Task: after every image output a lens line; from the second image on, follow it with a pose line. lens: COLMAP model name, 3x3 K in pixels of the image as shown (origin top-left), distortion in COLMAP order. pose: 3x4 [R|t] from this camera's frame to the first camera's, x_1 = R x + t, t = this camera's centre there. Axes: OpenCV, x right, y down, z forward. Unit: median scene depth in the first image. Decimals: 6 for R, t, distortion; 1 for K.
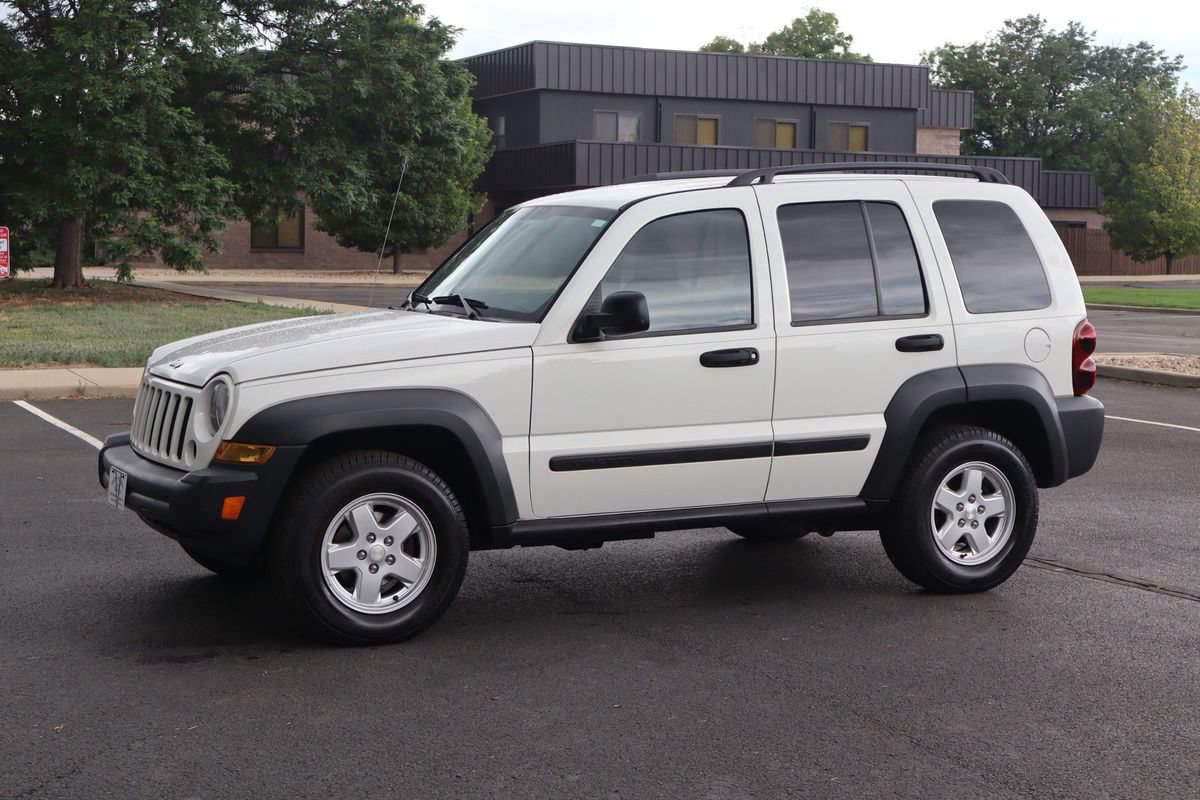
lens RADIAL K [[1868.6, 0, 600.0], [0, 1868.6, 400.0], [0, 0, 1]] dist [0.013900, -0.047406]
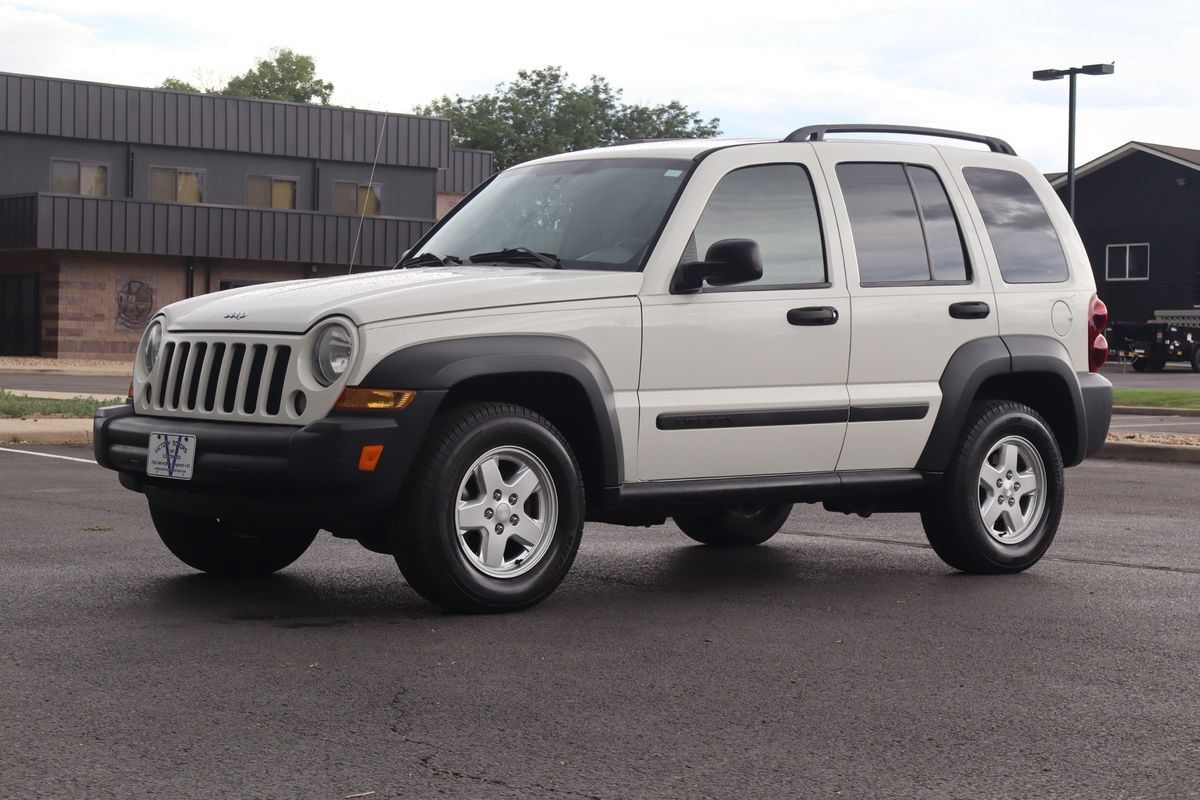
lens RADIAL K [[2279.9, 0, 600.0], [0, 2279.9, 400.0], [0, 0, 1]] dist [0.028540, -0.014613]
pose [[0.967021, 0.000171, 0.254698, -0.304621], [0.014103, 0.998430, -0.054218, 0.074985], [-0.254307, 0.056022, 0.965500, -0.084473]]
